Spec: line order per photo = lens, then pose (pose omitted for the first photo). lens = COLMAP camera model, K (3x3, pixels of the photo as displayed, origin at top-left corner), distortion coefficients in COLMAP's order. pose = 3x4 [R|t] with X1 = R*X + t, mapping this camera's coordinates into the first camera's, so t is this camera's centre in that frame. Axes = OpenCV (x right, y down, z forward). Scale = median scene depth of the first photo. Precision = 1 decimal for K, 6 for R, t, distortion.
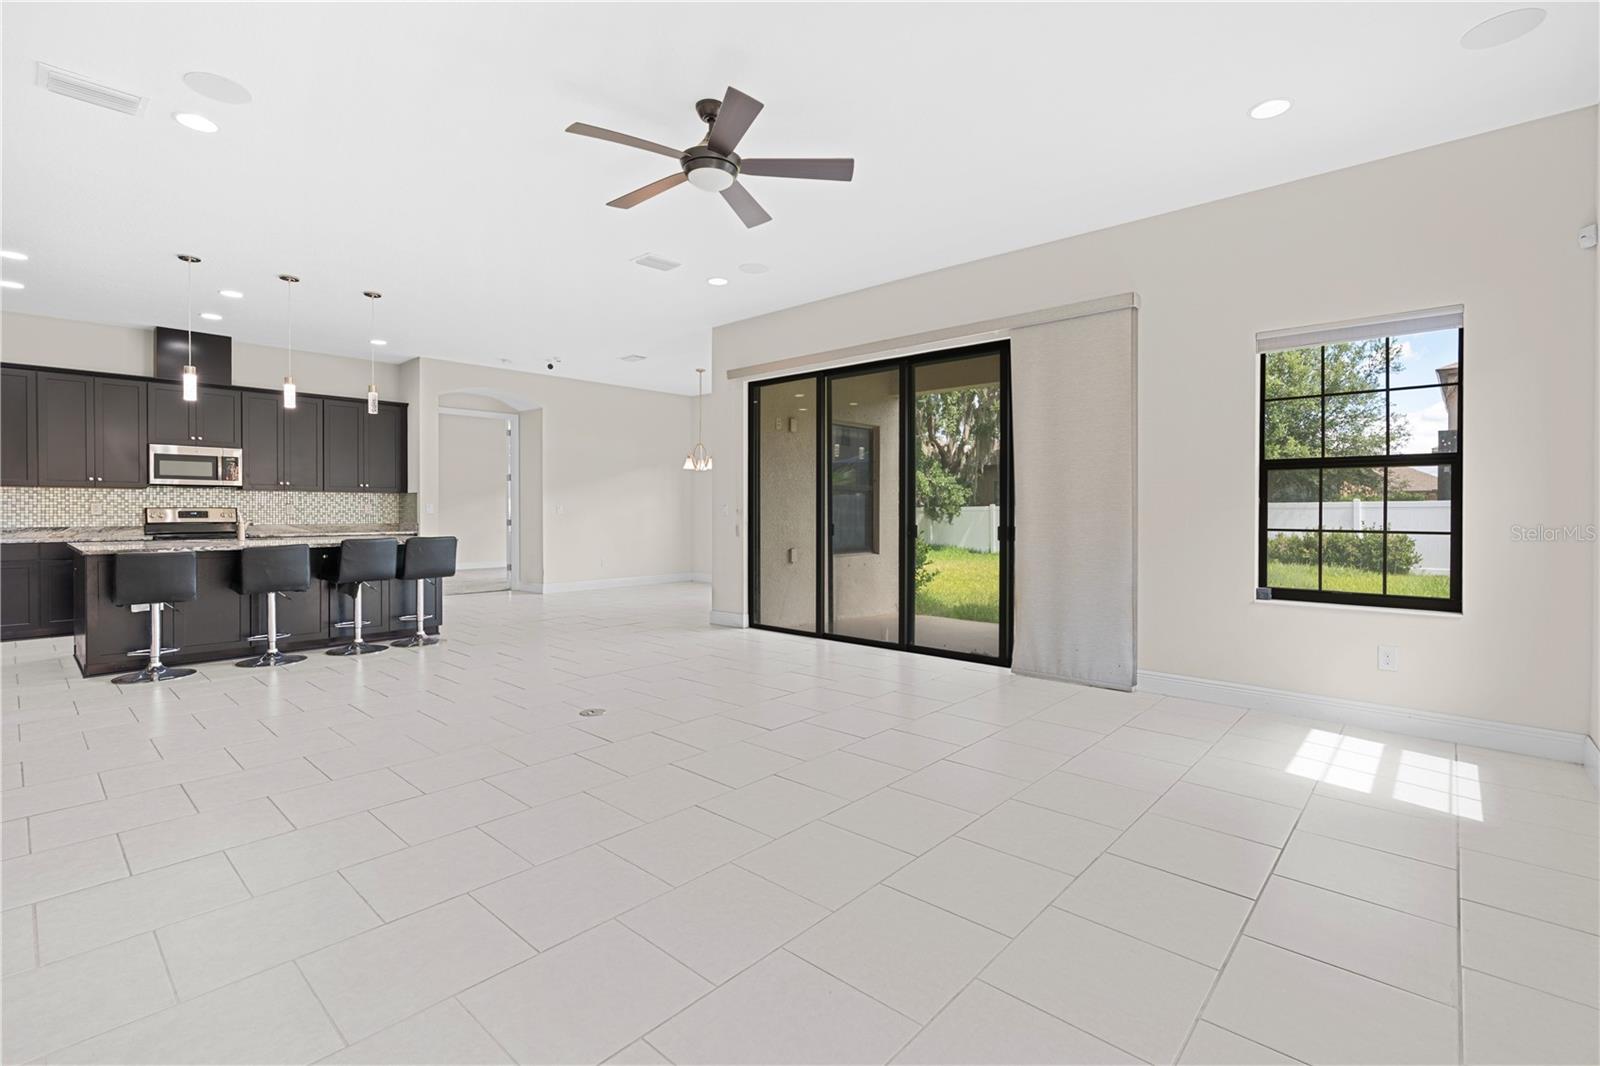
lens RADIAL K [[722.1, 0, 803.9], [0, 722.1, 518.2], [0, 0, 1]] dist [-0.010005, 0.002578]
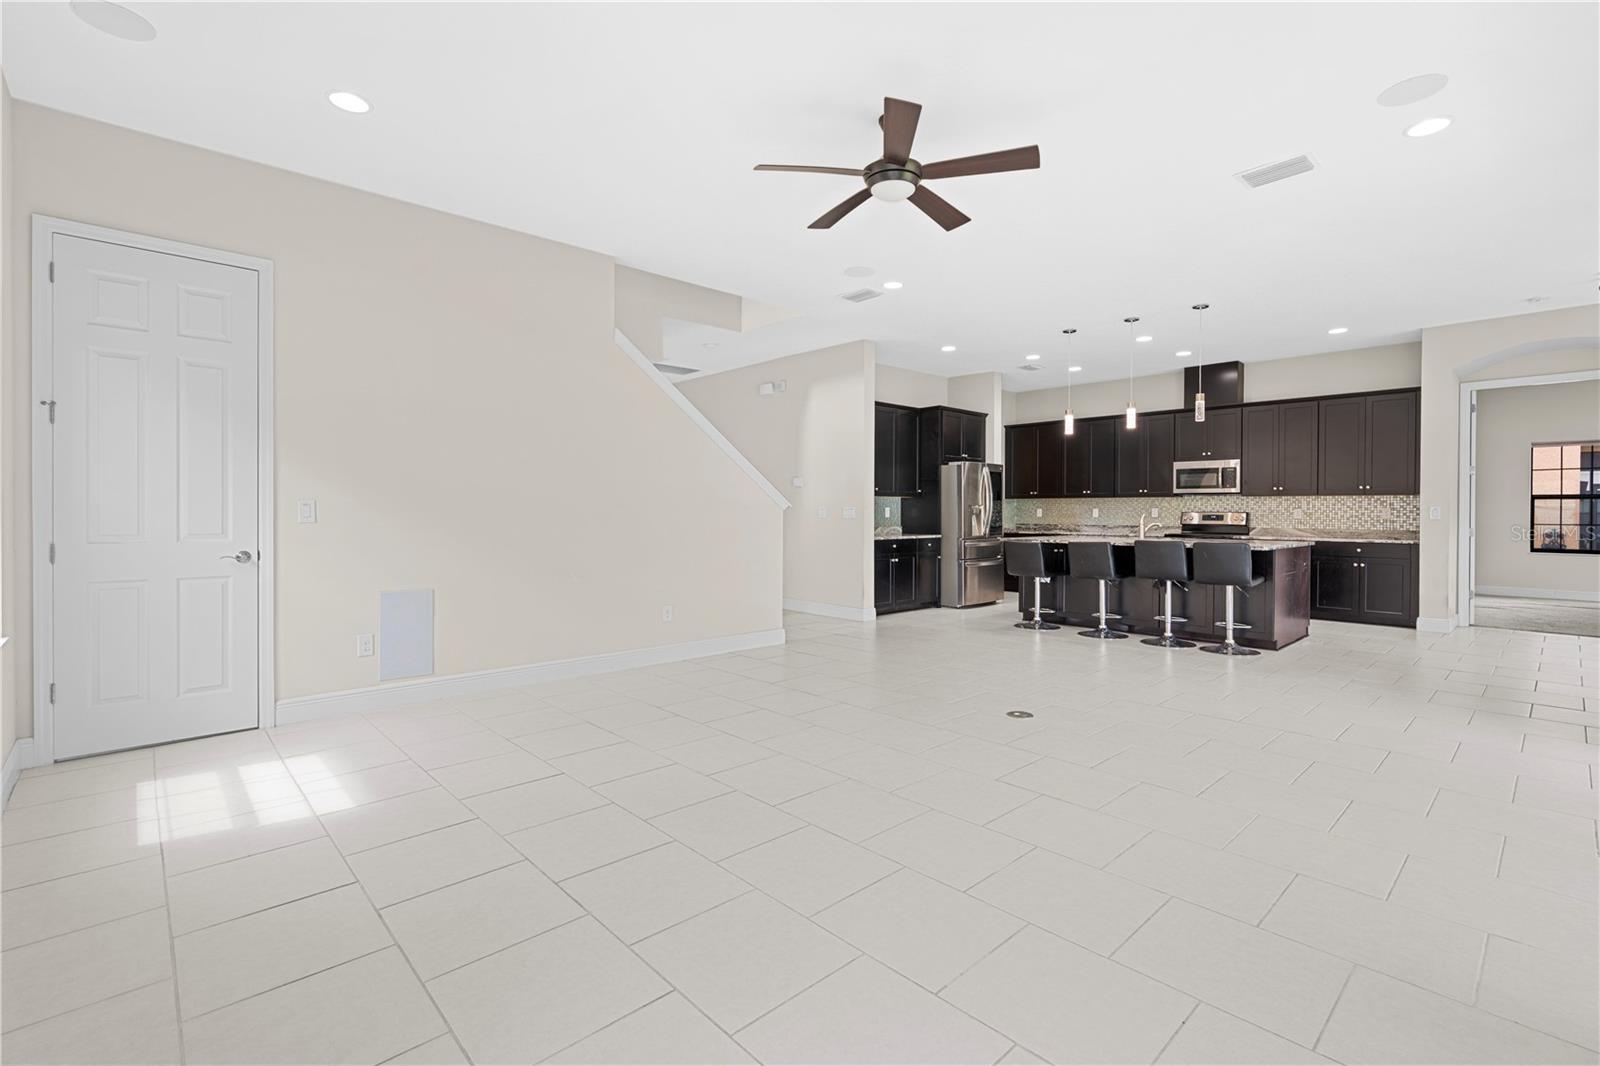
lens RADIAL K [[722.1, 0, 804.5], [0, 722.1, 511.4], [0, 0, 1]] dist [-0.010005, 0.002578]
pose [[-0.085476, -0.001718, -0.996339, 0.398313], [-0.016102, 0.999870, -0.000342, -0.004076], [0.996210, 0.016014, -0.085492, 0.429604]]
